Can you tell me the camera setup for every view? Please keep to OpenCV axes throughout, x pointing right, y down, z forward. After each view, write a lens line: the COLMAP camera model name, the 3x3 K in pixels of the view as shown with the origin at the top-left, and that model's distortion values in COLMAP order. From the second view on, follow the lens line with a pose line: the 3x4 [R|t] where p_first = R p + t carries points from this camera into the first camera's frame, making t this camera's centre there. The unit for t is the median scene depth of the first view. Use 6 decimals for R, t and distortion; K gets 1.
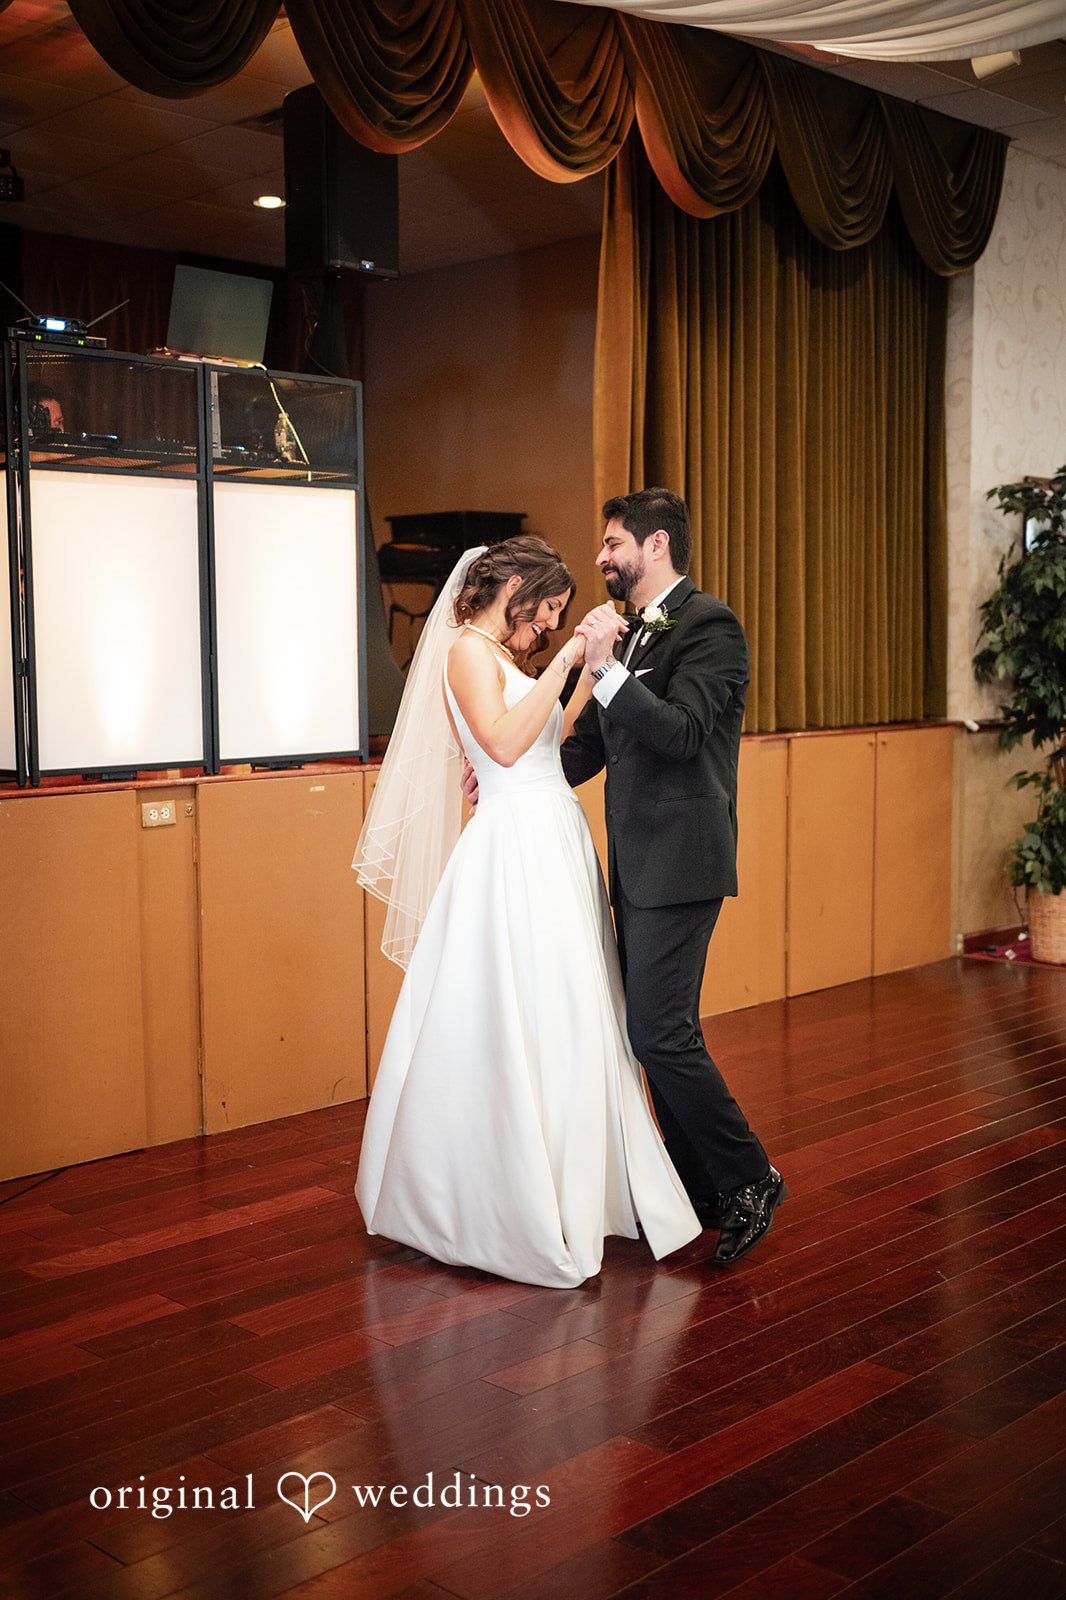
lens RADIAL K [[1837.2, 0, 524.0], [0, 1837.2, 807.2], [0, 0, 1]] dist [-0.017621, 0.000000]
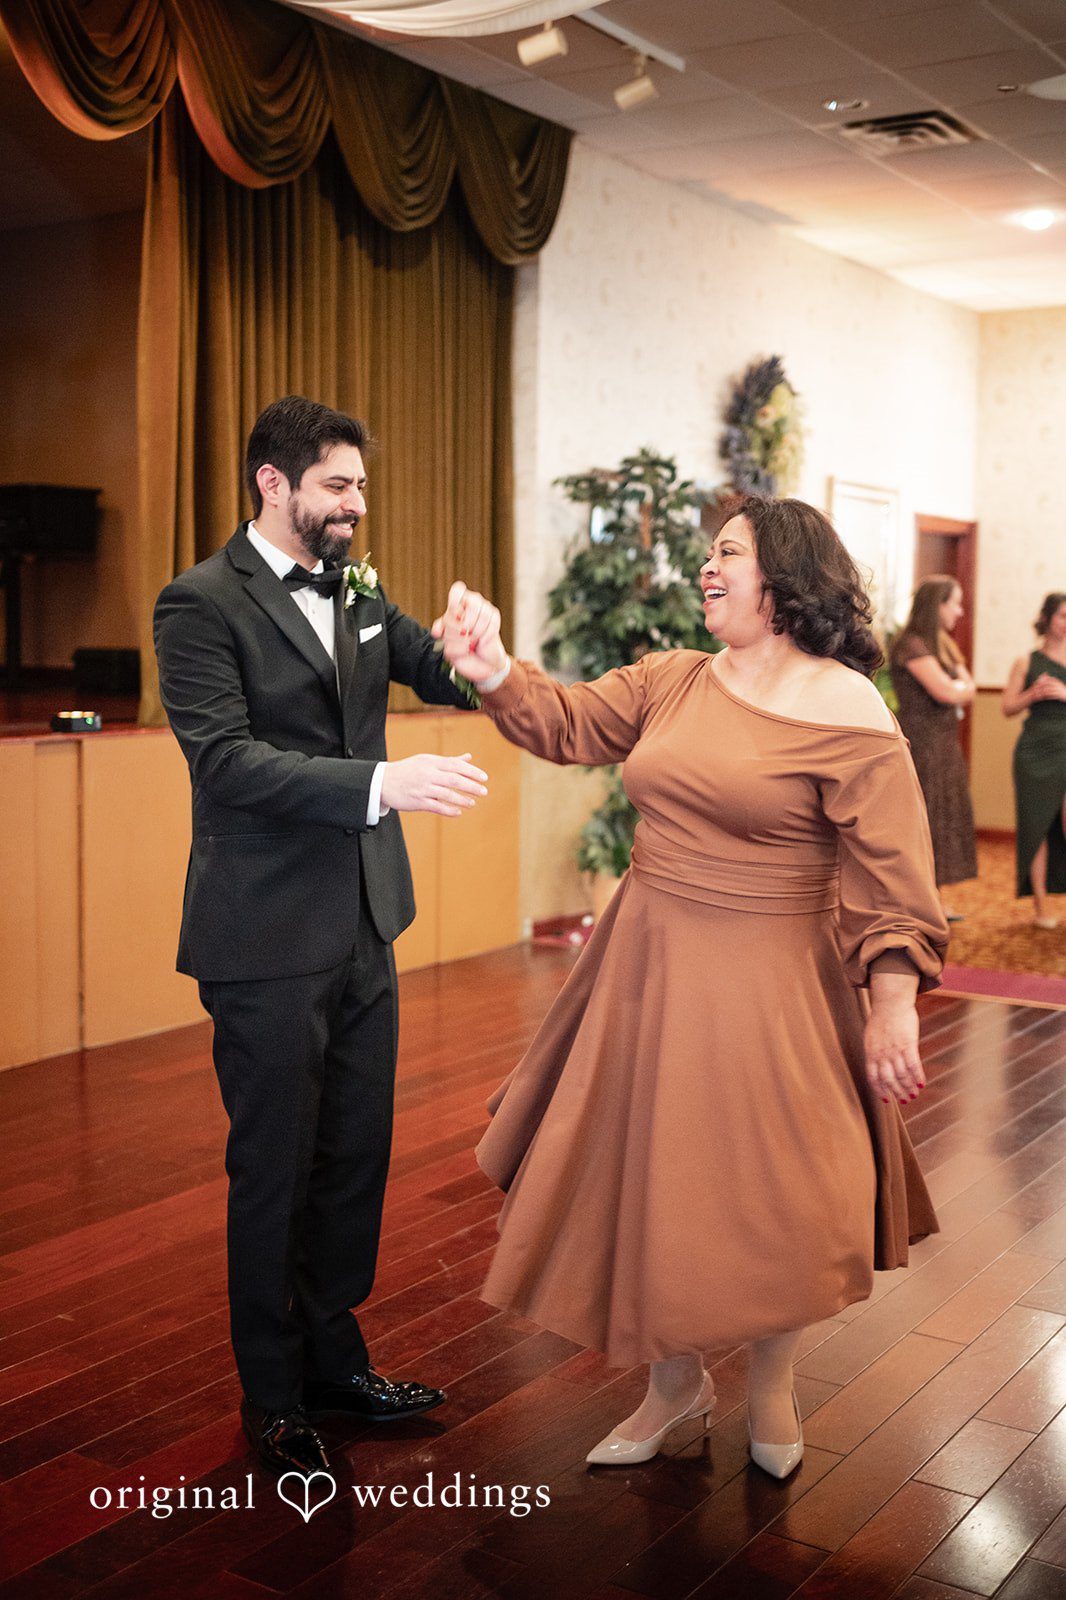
lens RADIAL K [[1837.2, 0, 538.7], [0, 1837.2, 794.5], [0, 0, 1]] dist [-0.017621, 0.000000]
pose [[0.979153, 0.001147, 0.203123, 0.042609], [-0.000833, 0.999998, -0.001629, 0.002622], [-0.203124, 0.001426, 0.979152, 0.013105]]
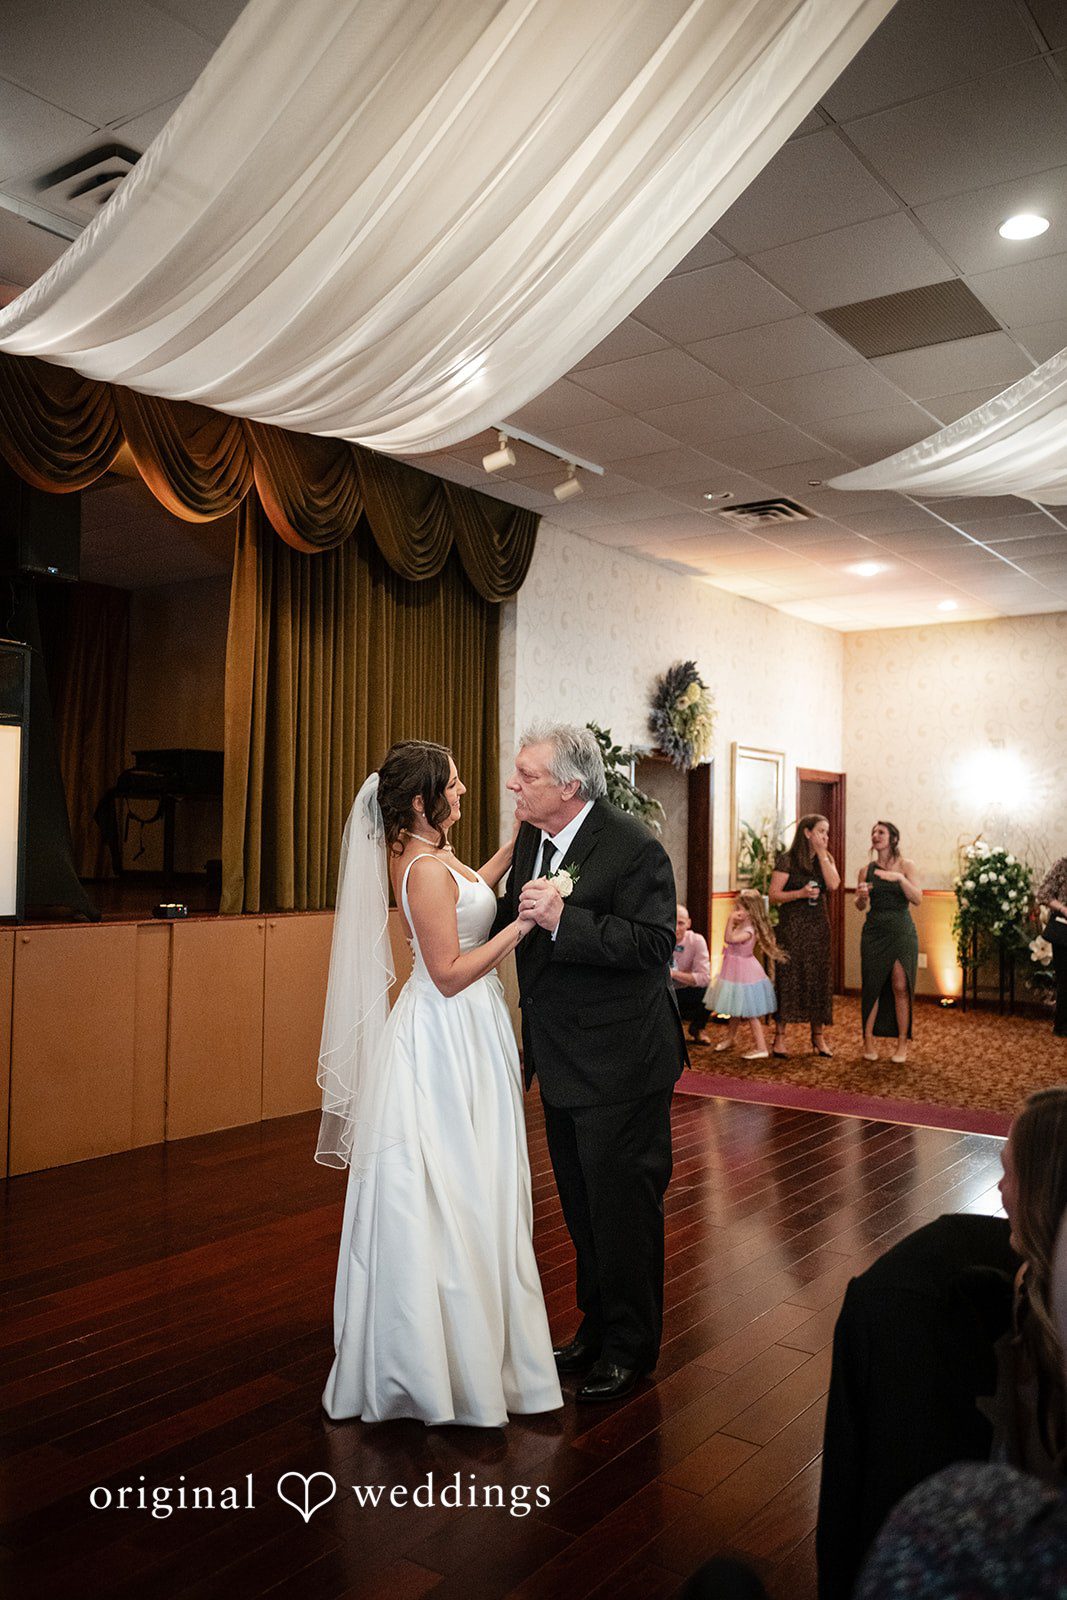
lens RADIAL K [[1265.0, 0, 532.6], [0, 1265.0, 807.6], [0, 0, 1]] dist [0.000479, -0.006594]
pose [[0.986962, 0.026741, 0.158717, 0.105259], [-0.007224, 0.992468, -0.122291, 0.001417], [-0.160792, 0.119550, 0.979721, 0.008015]]
